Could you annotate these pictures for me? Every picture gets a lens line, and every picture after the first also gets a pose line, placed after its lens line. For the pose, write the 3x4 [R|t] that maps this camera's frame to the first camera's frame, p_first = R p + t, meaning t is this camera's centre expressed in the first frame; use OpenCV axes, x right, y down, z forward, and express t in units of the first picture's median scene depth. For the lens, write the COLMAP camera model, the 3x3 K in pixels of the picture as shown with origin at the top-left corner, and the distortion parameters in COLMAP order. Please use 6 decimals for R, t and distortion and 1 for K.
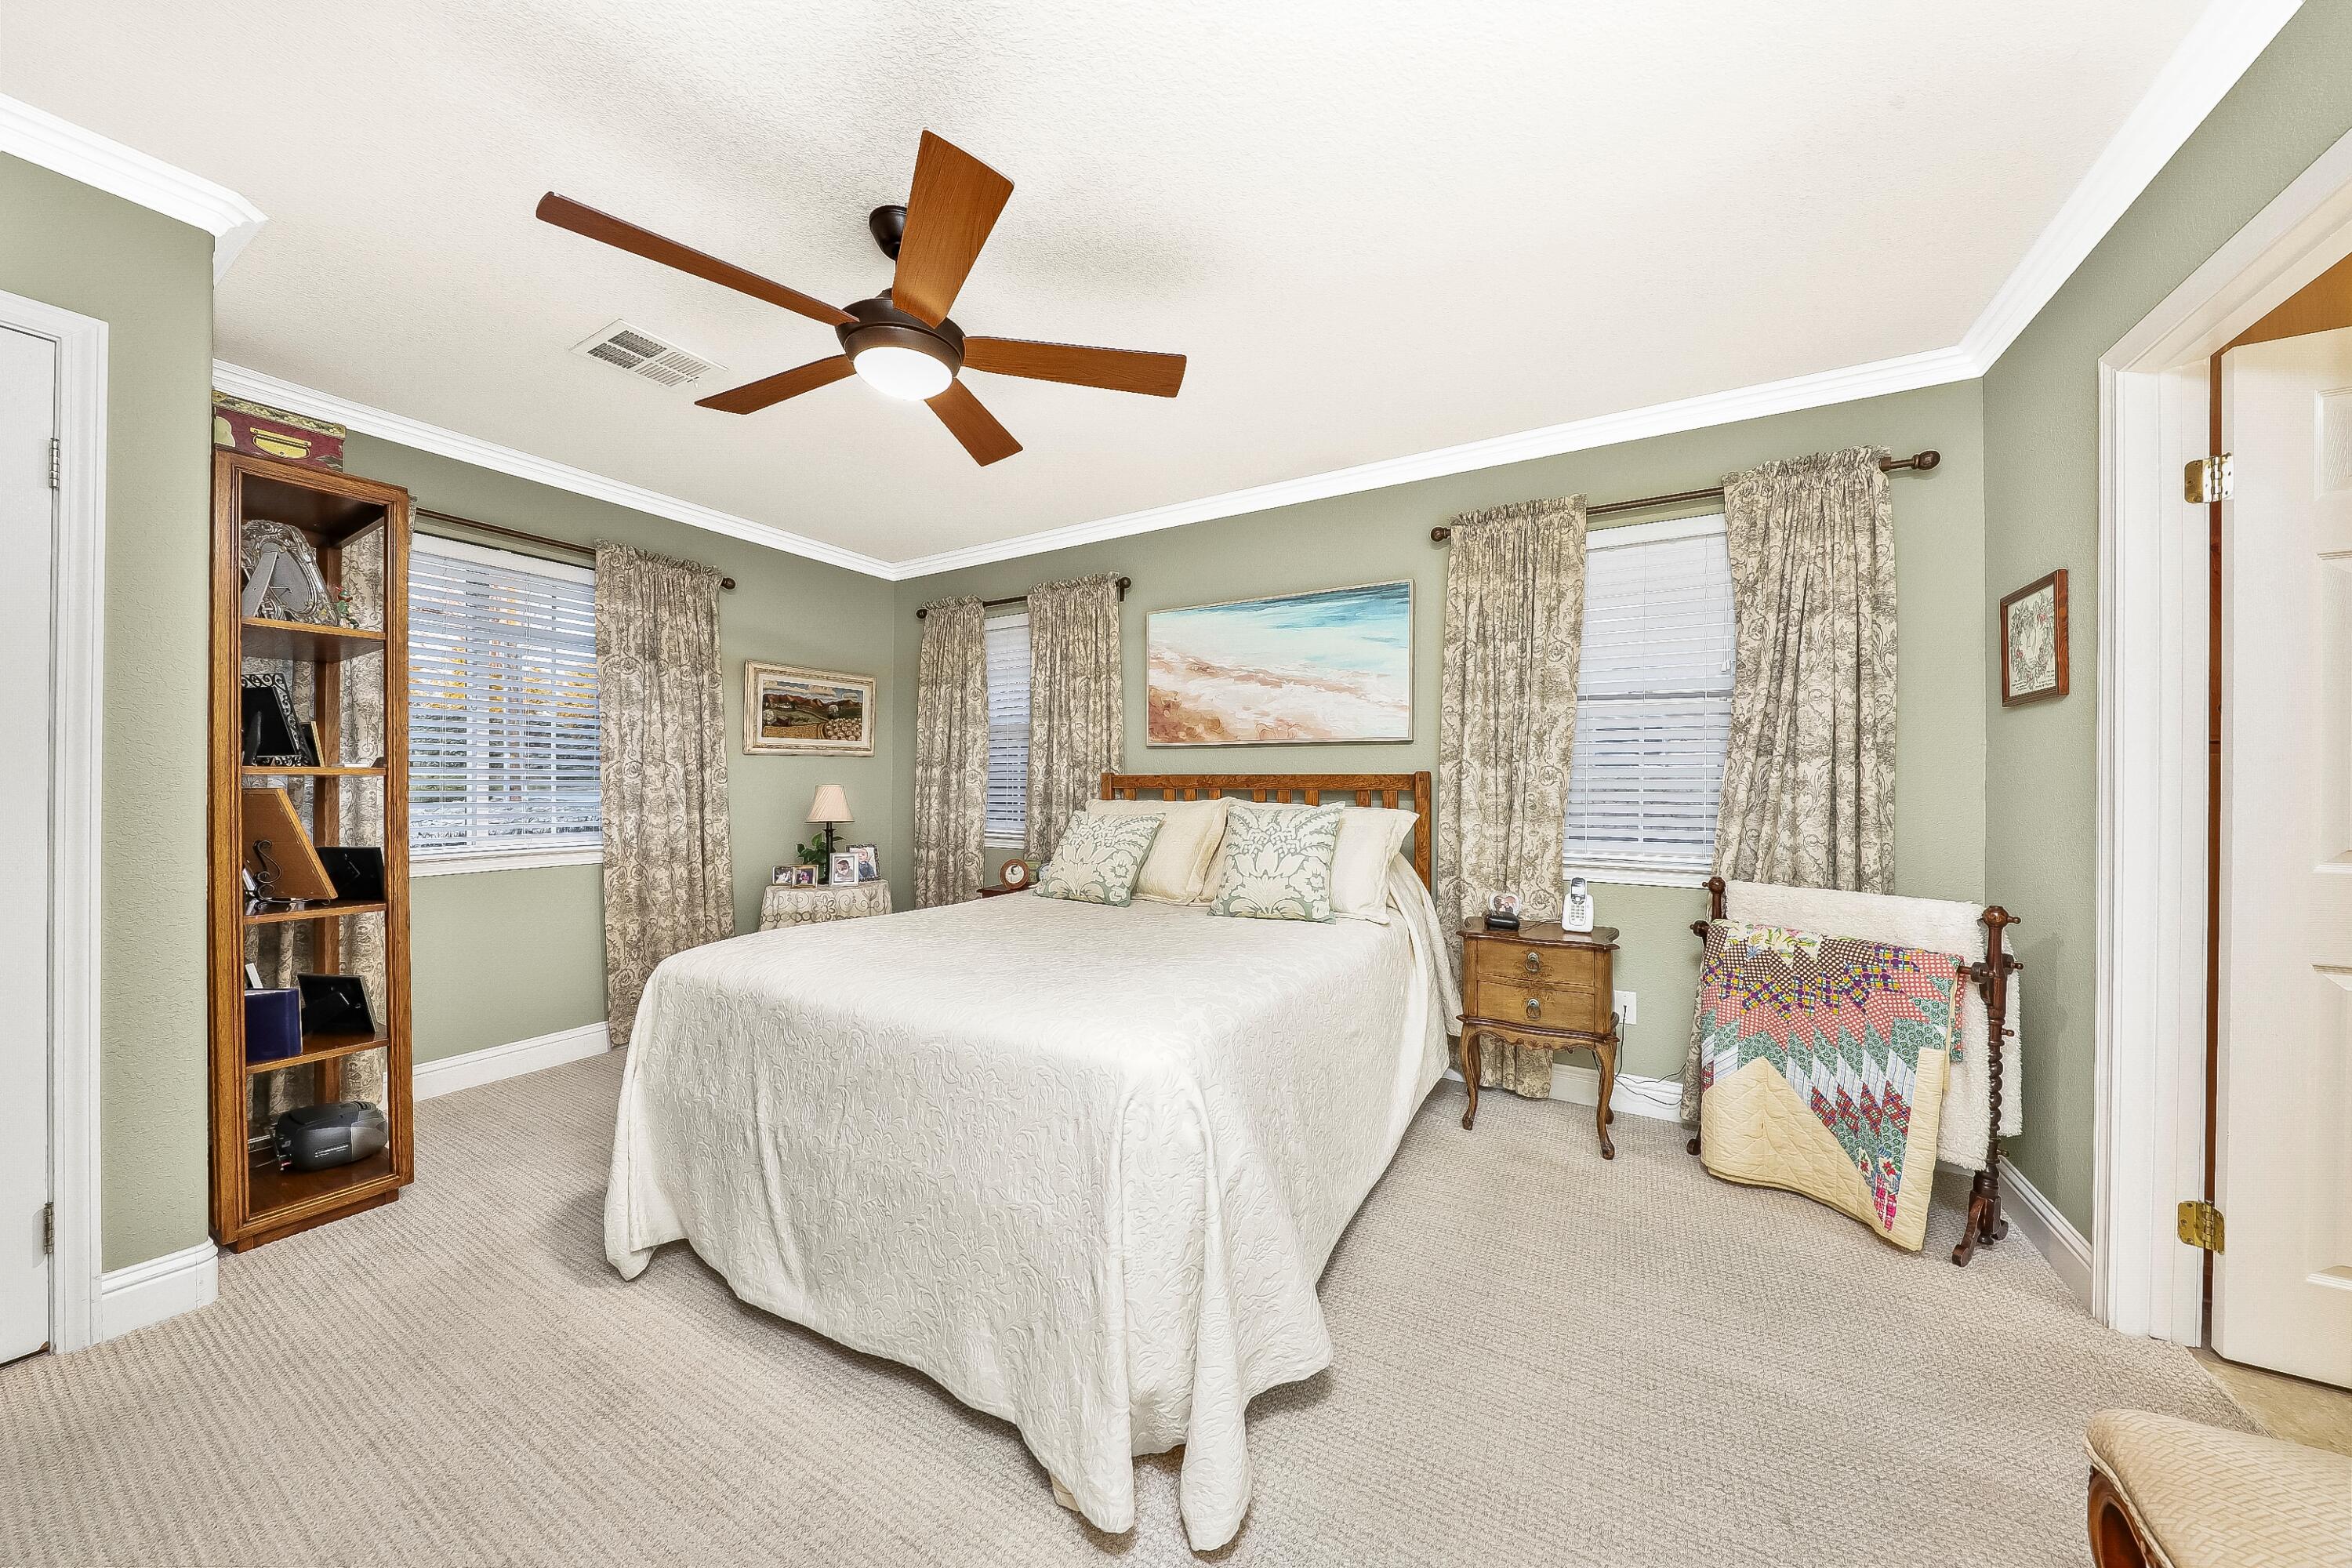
lens RADIAL K [[782.7, 0, 1176.0], [0, 782.7, 784.0], [0, 0, 1]] dist [-0.000129, -0.000075]
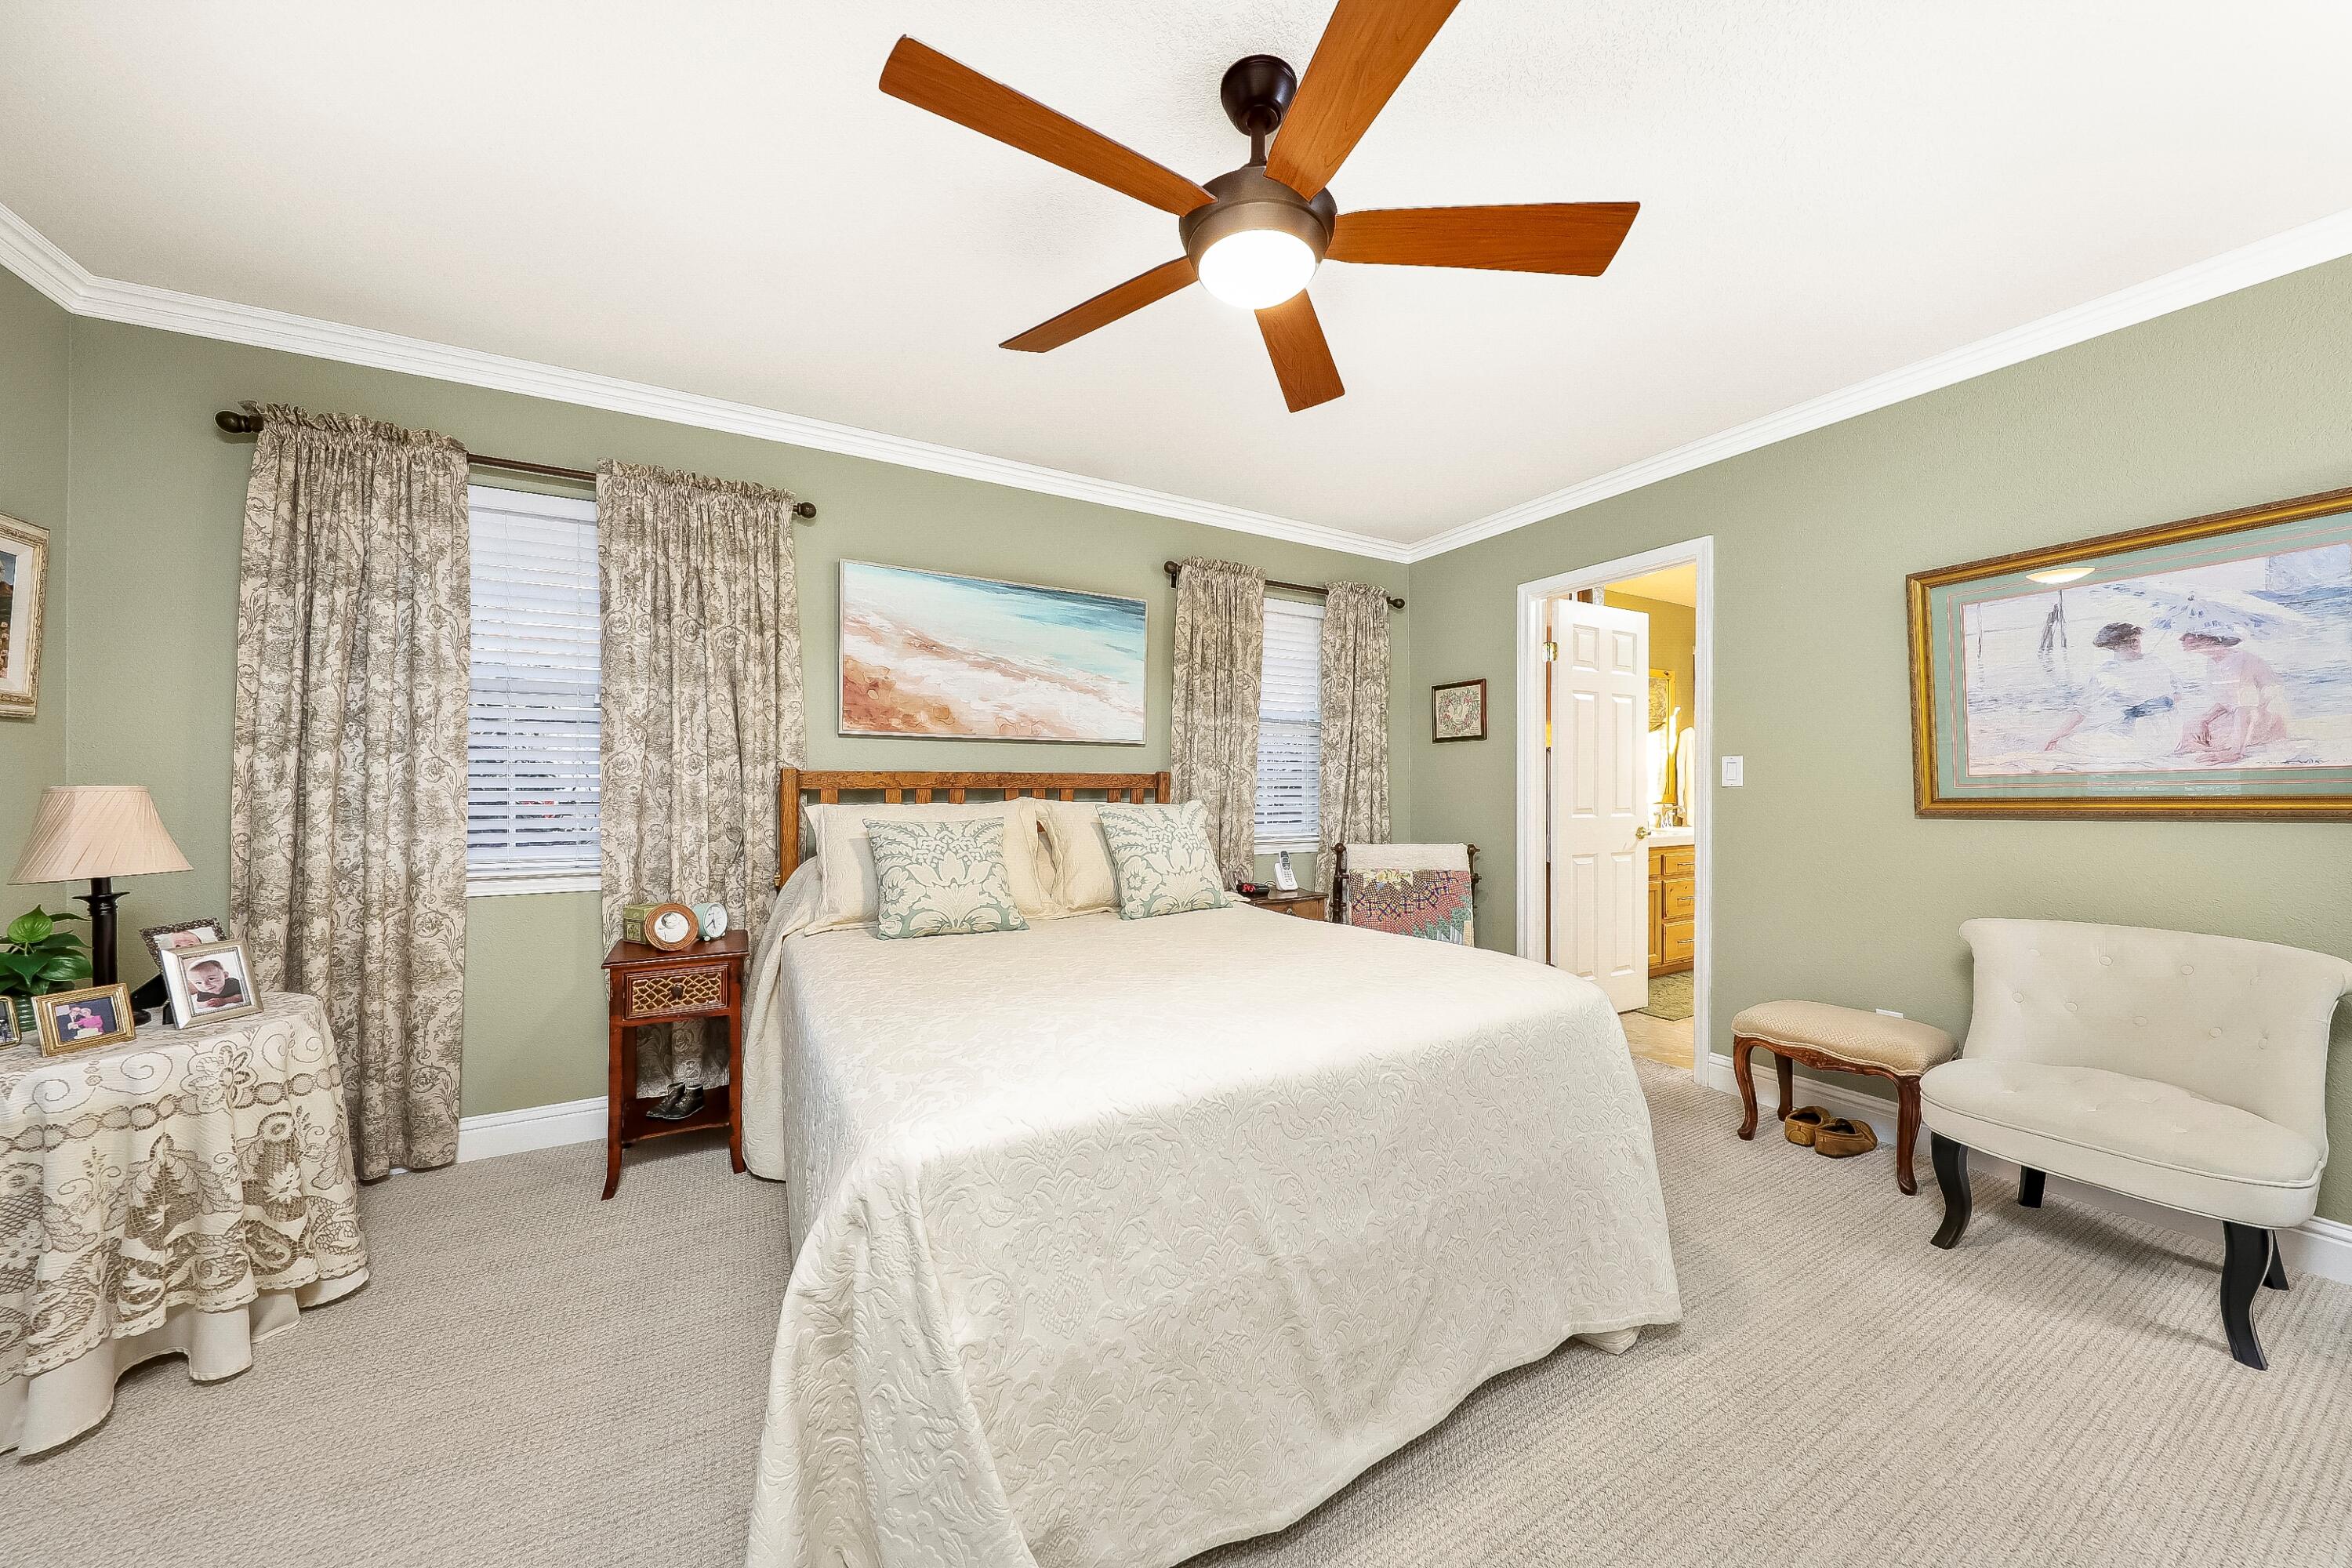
lens RADIAL K [[782.7, 0, 1176.0], [0, 782.7, 784.0], [0, 0, 1]] dist [-0.000129, -0.000075]
pose [[0.507833, -0.003226, 0.861449, -0.598341], [-0.000849, 0.999991, 0.004245, -0.002542], [-0.861455, -0.002888, 0.507826, 0.366048]]
